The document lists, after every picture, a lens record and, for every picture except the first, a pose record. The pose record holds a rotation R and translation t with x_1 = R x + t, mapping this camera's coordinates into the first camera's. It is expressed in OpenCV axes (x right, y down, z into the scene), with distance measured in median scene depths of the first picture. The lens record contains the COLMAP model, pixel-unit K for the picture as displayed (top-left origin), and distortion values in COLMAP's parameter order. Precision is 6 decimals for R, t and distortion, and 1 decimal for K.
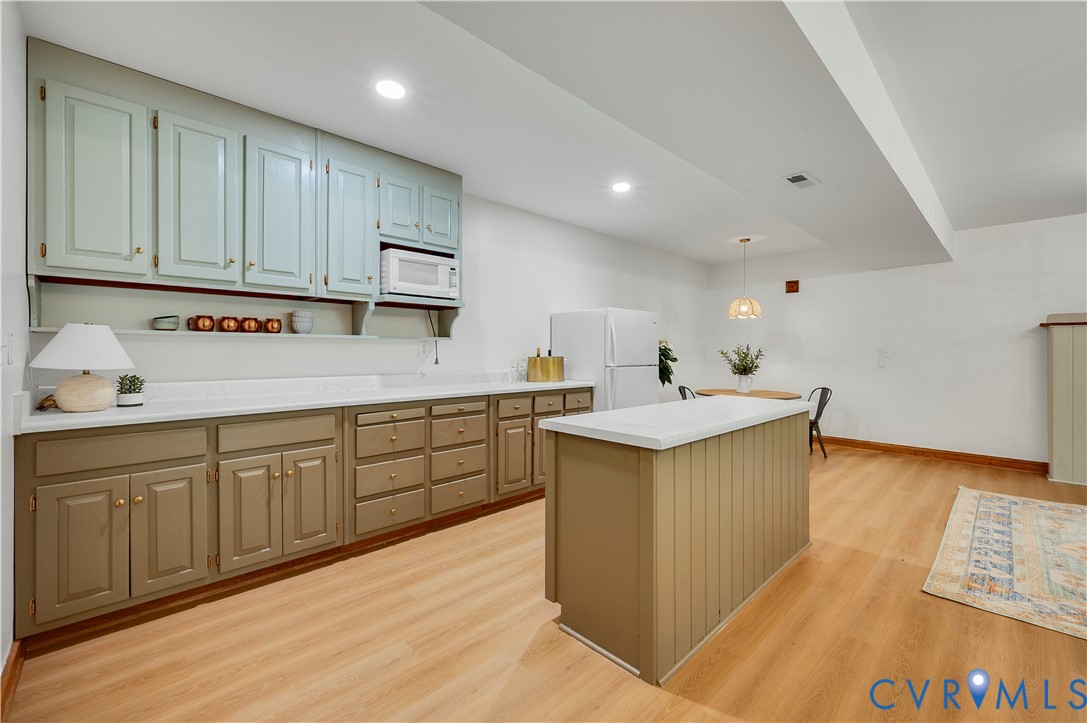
lens RADIAL K [[442.8, 0, 550.9], [0, 442.8, 348.9], [0, 0, 1]] dist [0.001592, 0.000020]
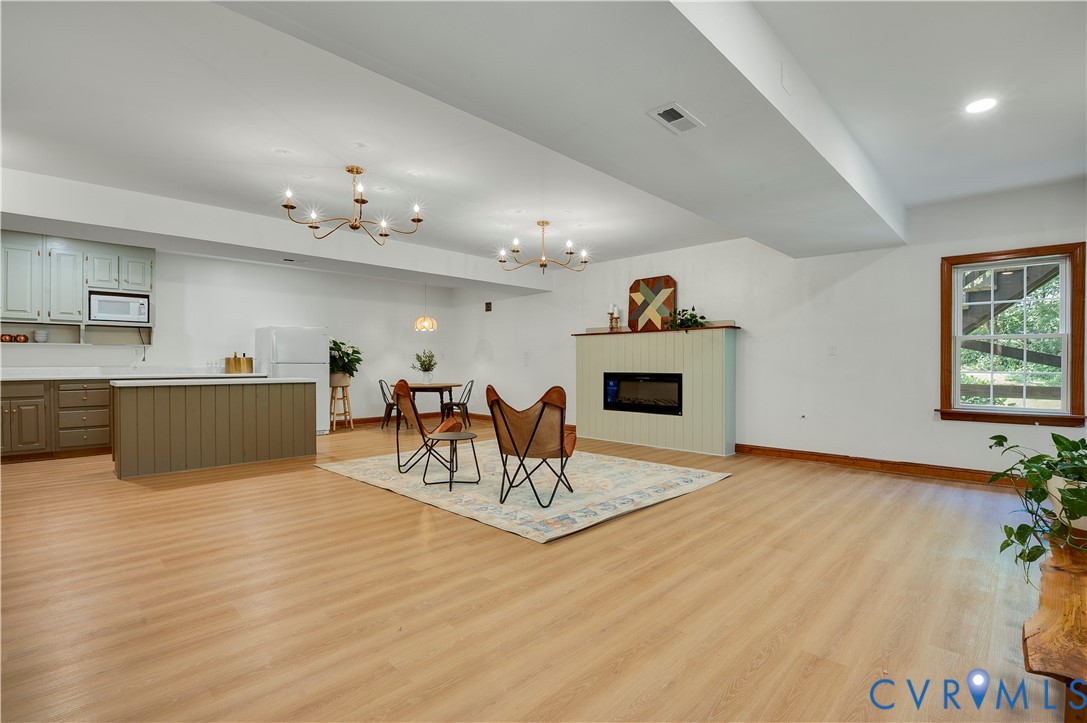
lens RADIAL K [[480.2, 0, 543.5], [0, 480.2, 361.5], [0, 0, 1]] dist [-0.023464, -0.000124]
pose [[0.998926, -0.005985, 0.045954, 1.284202], [0.005891, 0.999980, 0.002182, 0.046120], [-0.045966, -0.001909, 0.998941, -0.920587]]
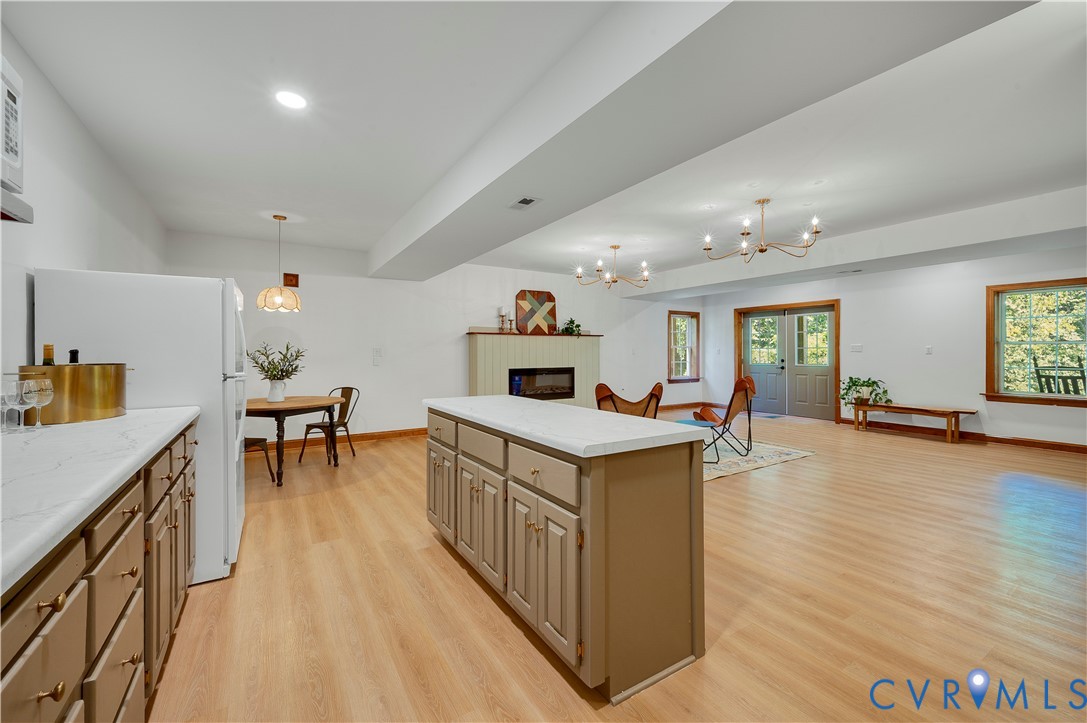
lens RADIAL K [[442.8, 0, 550.9], [0, 442.8, 348.9], [0, 0, 1]] dist [0.001592, 0.000020]
pose [[0.200900, 0.000549, 0.979612, -0.475397], [0.000994, 0.999999, -0.000765, 0.003033], [-0.979611, 0.001127, 0.200900, 0.588533]]
